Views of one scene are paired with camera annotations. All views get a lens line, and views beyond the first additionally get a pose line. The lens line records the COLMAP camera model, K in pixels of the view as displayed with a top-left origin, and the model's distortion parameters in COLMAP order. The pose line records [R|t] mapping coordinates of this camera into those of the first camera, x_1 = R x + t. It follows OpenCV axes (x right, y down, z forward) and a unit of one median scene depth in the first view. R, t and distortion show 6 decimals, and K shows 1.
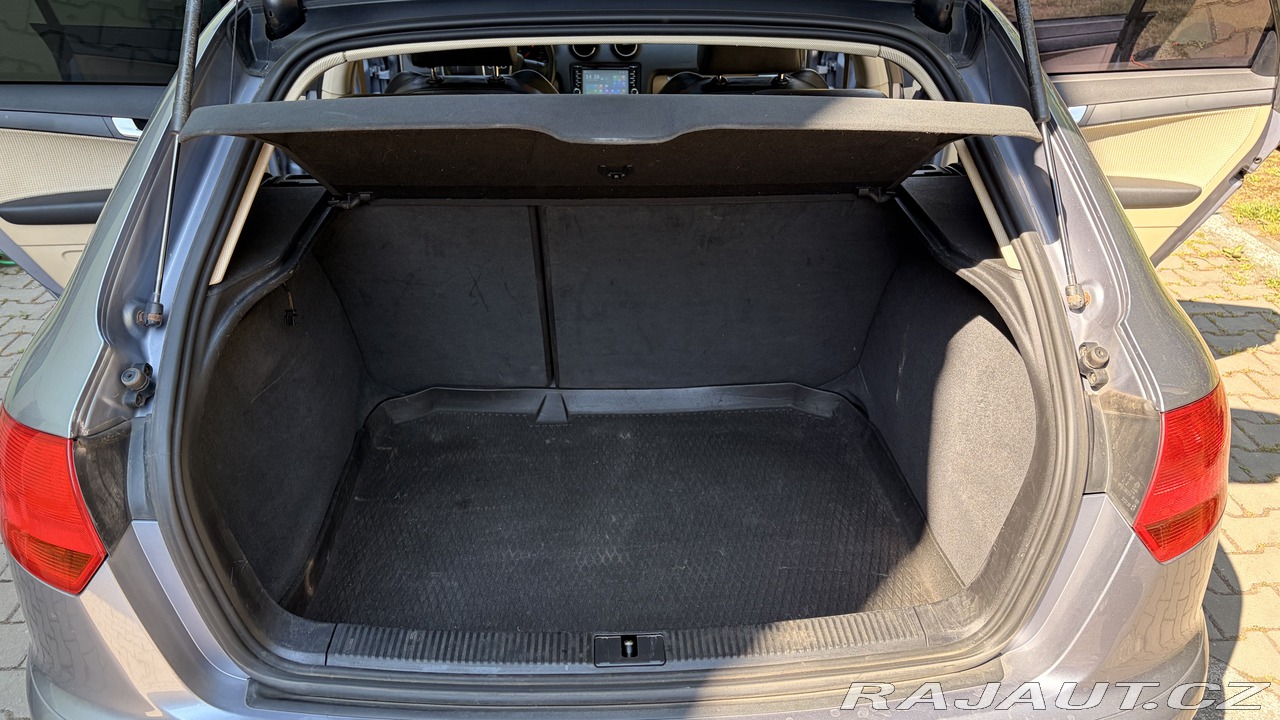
lens RADIAL K [[955.8, 0, 640.4], [0, 955.8, 354.7], [0, 0, 1]] dist [0.050161, -0.050952]
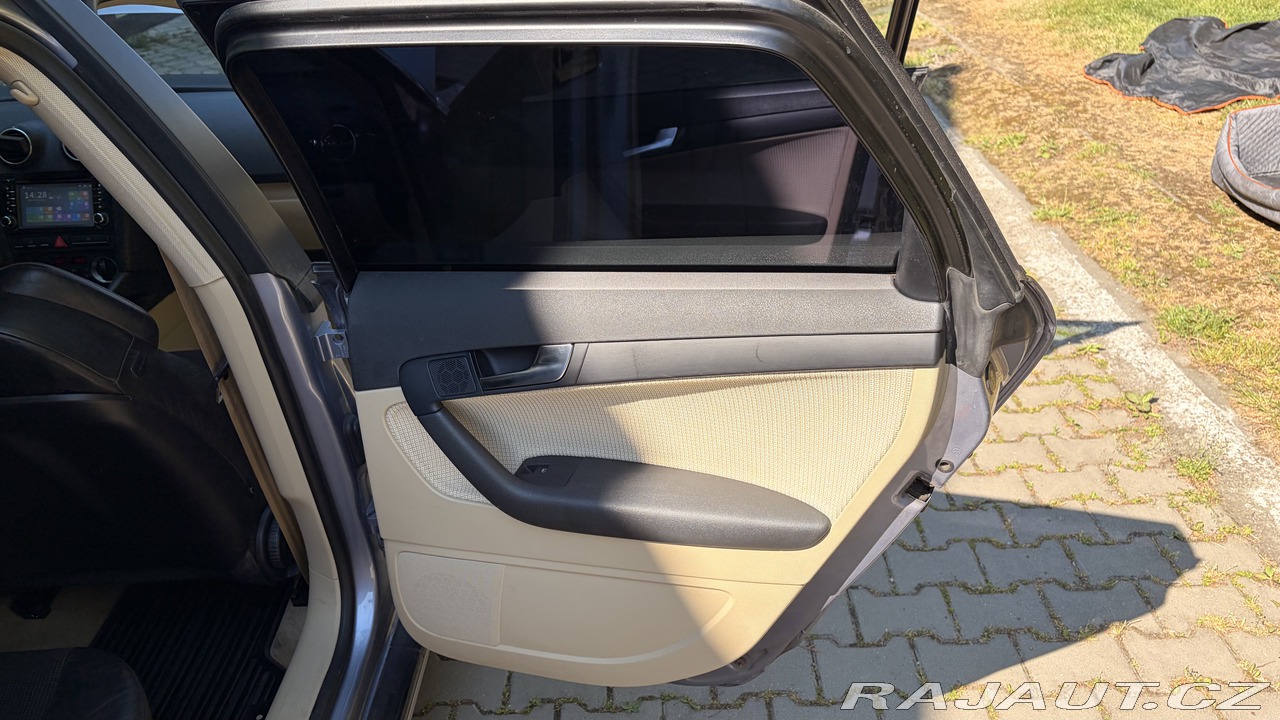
lens RADIAL K [[955.8, 0, 639.4], [0, 955.8, 365.7], [0, 0, 1]] dist [0.050161, -0.050952]
pose [[0.998535, -0.021390, -0.049709, 0.346662], [0.022310, 0.999589, 0.018009, -0.171159], [0.049304, -0.019091, 0.998601, 0.369276]]
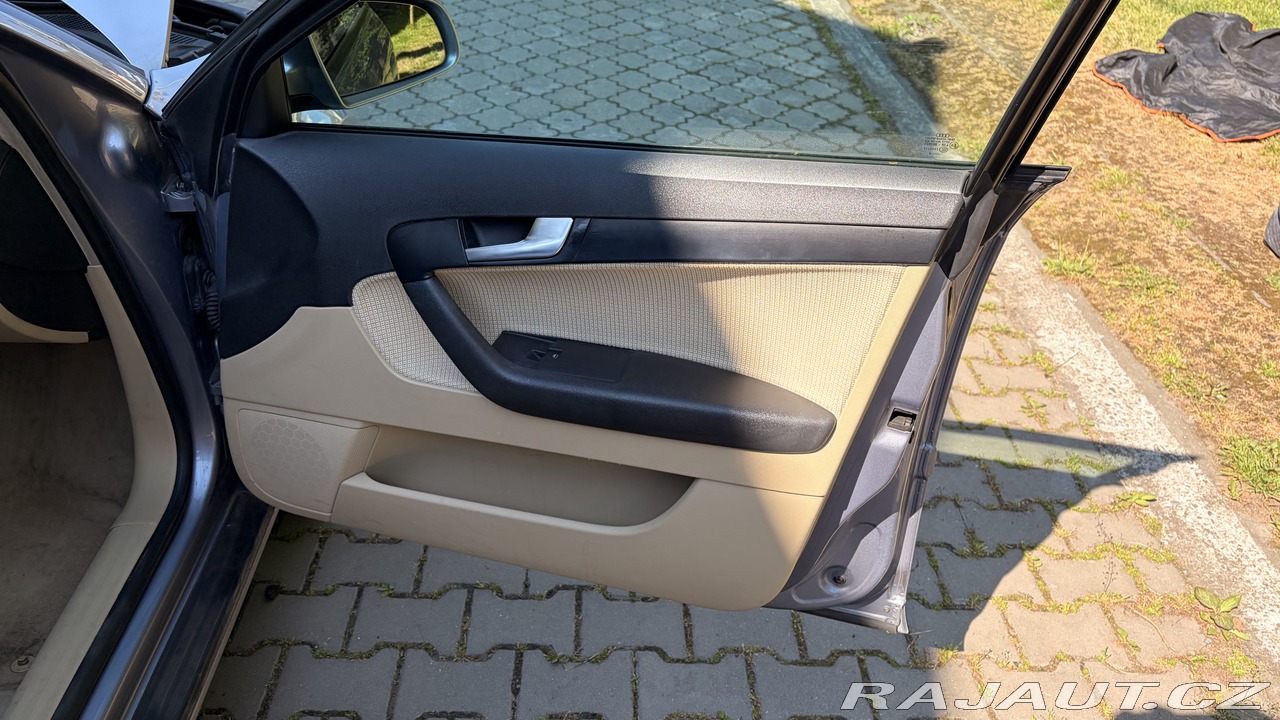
lens RADIAL K [[955.8, 0, 627.5], [0, 955.8, 362.0], [0, 0, 1]] dist [0.050161, -0.050952]
pose [[0.997818, 0.059170, 0.029306, 0.354846], [-0.061660, 0.993758, 0.092963, -0.283403], [-0.023622, -0.094568, 0.995238, 0.635764]]
